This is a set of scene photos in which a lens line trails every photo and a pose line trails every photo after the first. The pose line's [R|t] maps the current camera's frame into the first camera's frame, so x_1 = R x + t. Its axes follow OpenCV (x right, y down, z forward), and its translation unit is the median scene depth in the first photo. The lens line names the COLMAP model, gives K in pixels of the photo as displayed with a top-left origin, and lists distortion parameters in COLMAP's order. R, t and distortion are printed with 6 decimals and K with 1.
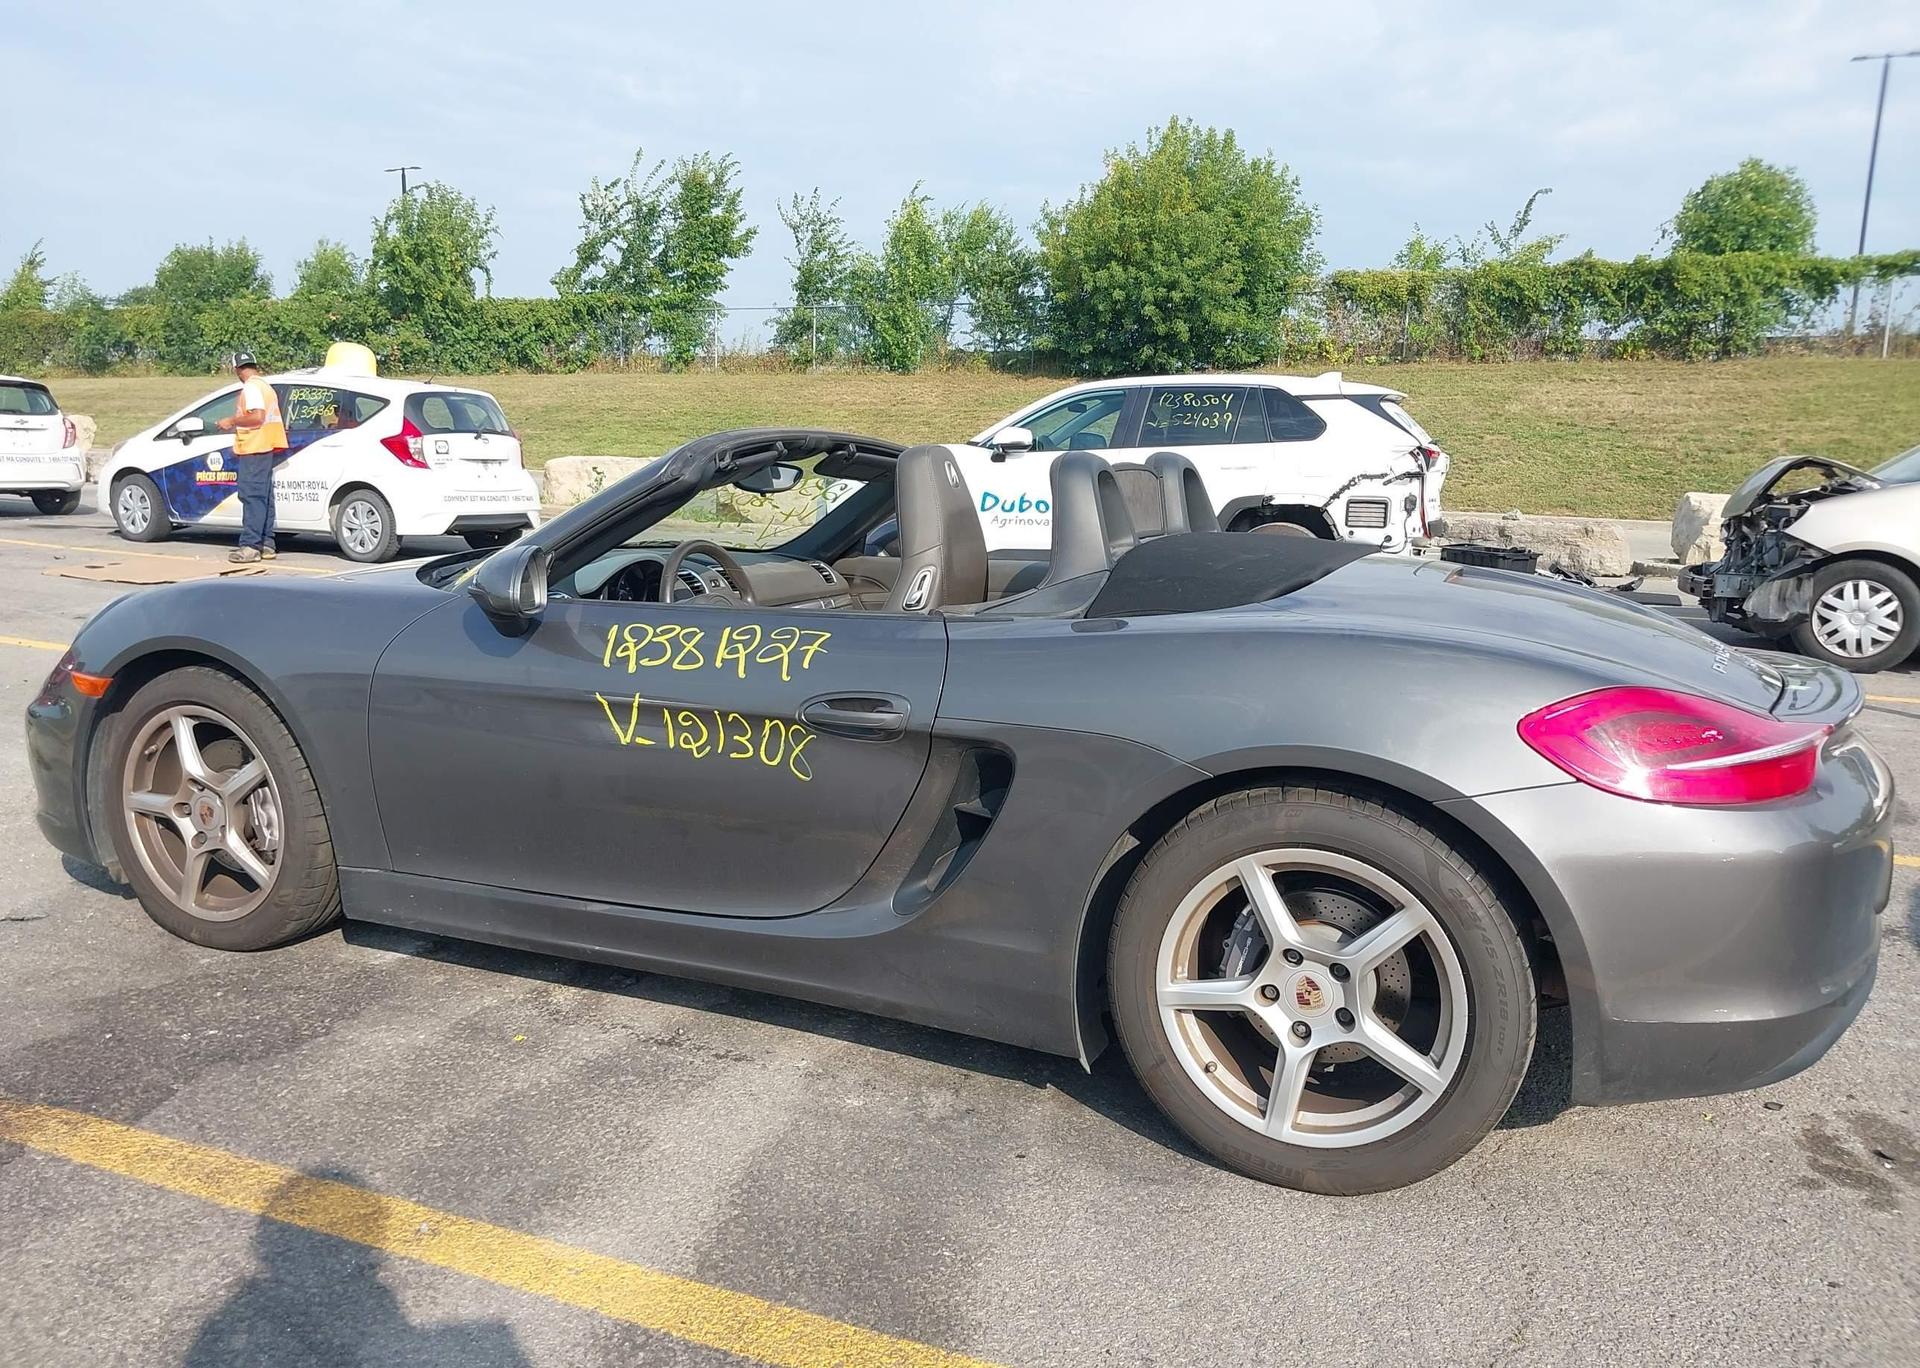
lens RADIAL K [[1505.3, 0, 967.0], [0, 1505.3, 688.7], [0, 0, 1]] dist [0.070096, -0.141570]
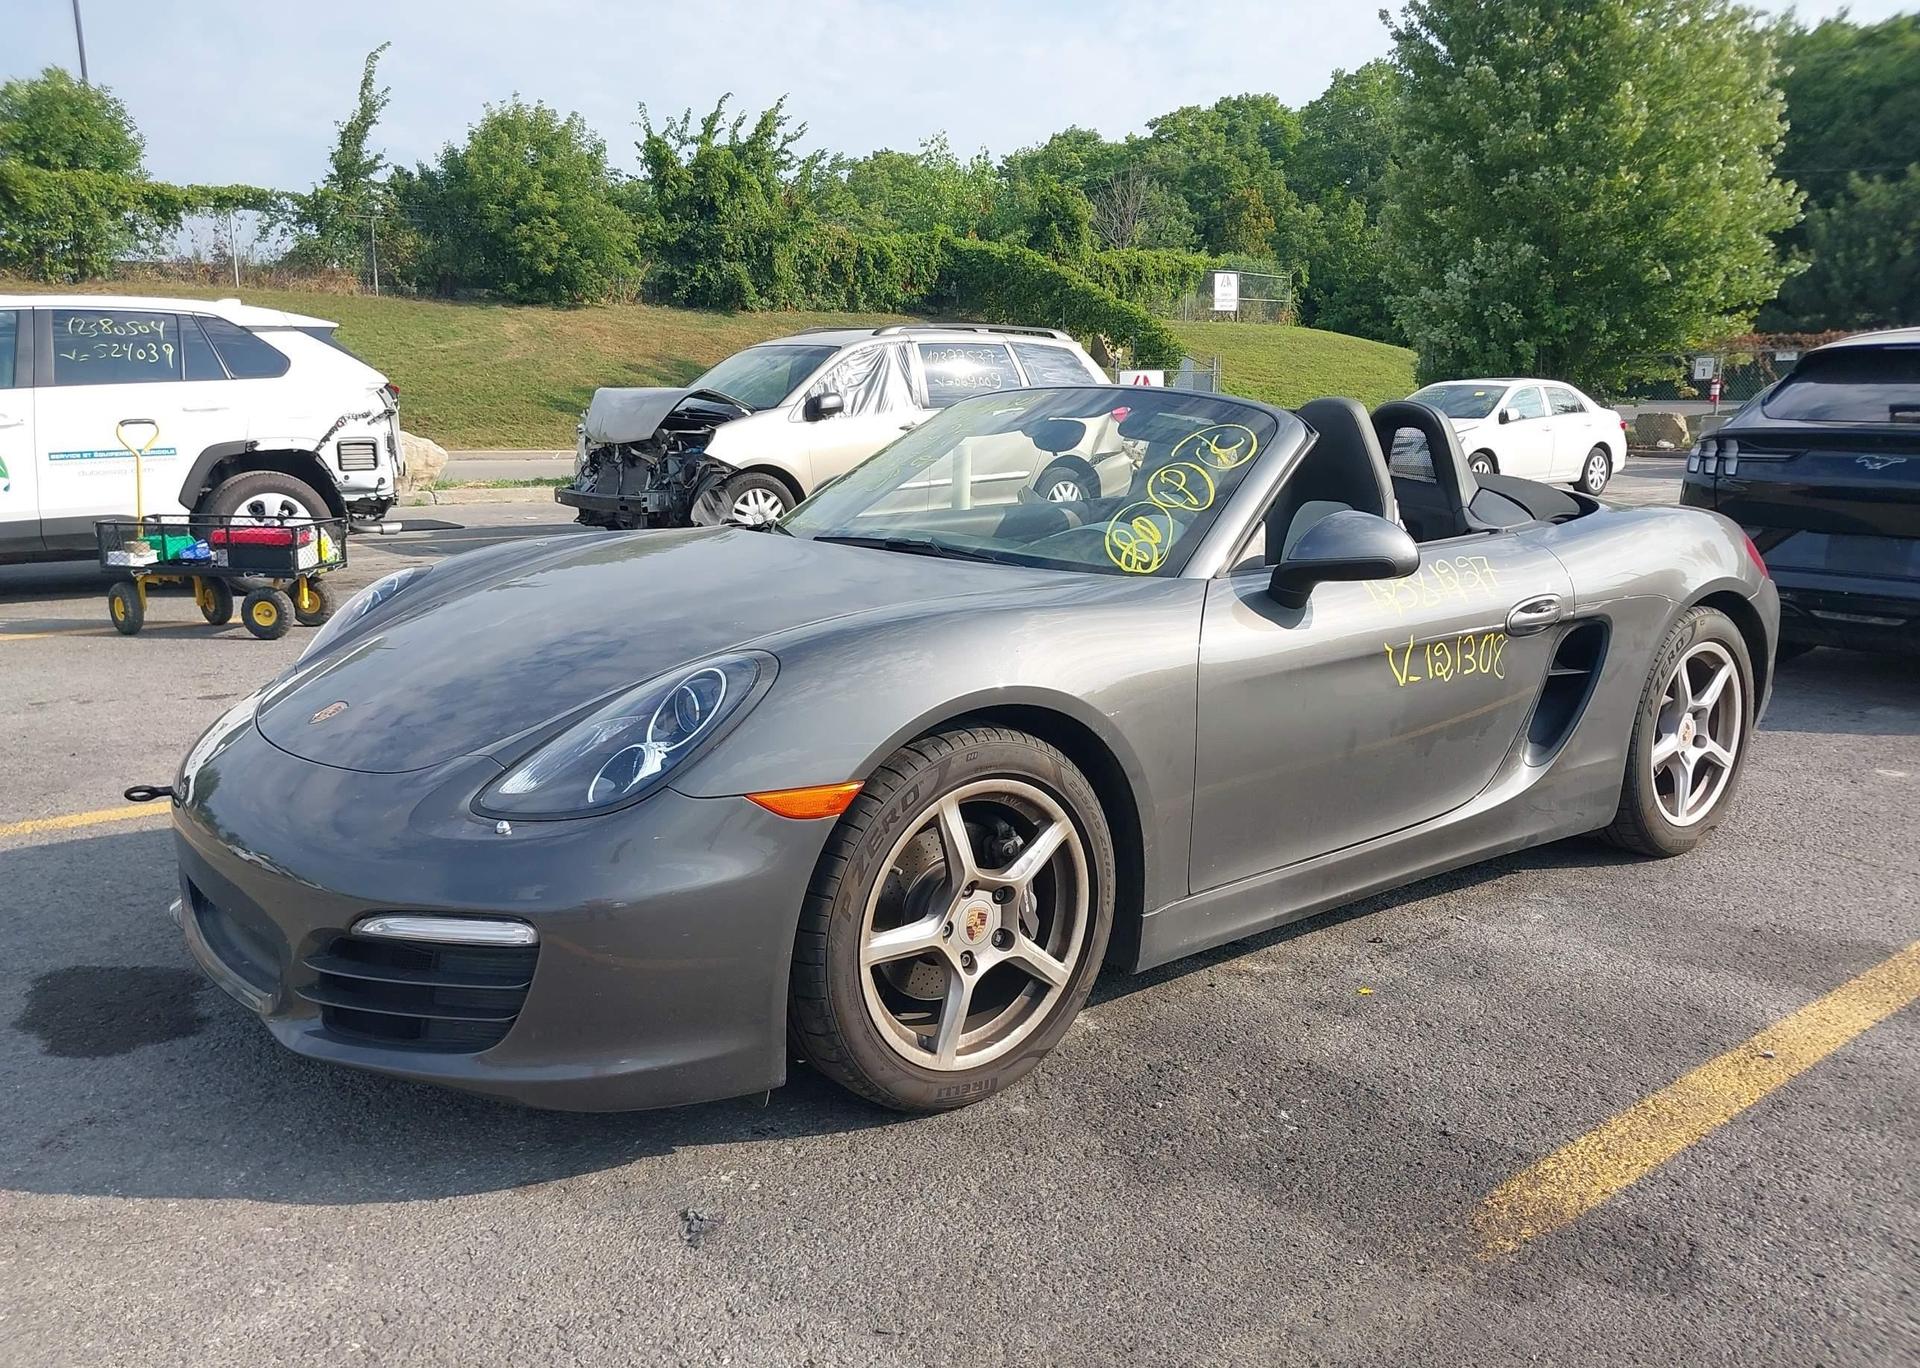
lens RADIAL K [[1516.2, 0, 967.8], [0, 1516.2, 683.5], [0, 0, 1]] dist [0.006237, -0.008243]
pose [[0.465256, -0.183014, 0.866050, -0.388000], [0.143774, 0.981025, 0.130073, -0.044486], [-0.873422, 0.063998, 0.482741, 0.222191]]
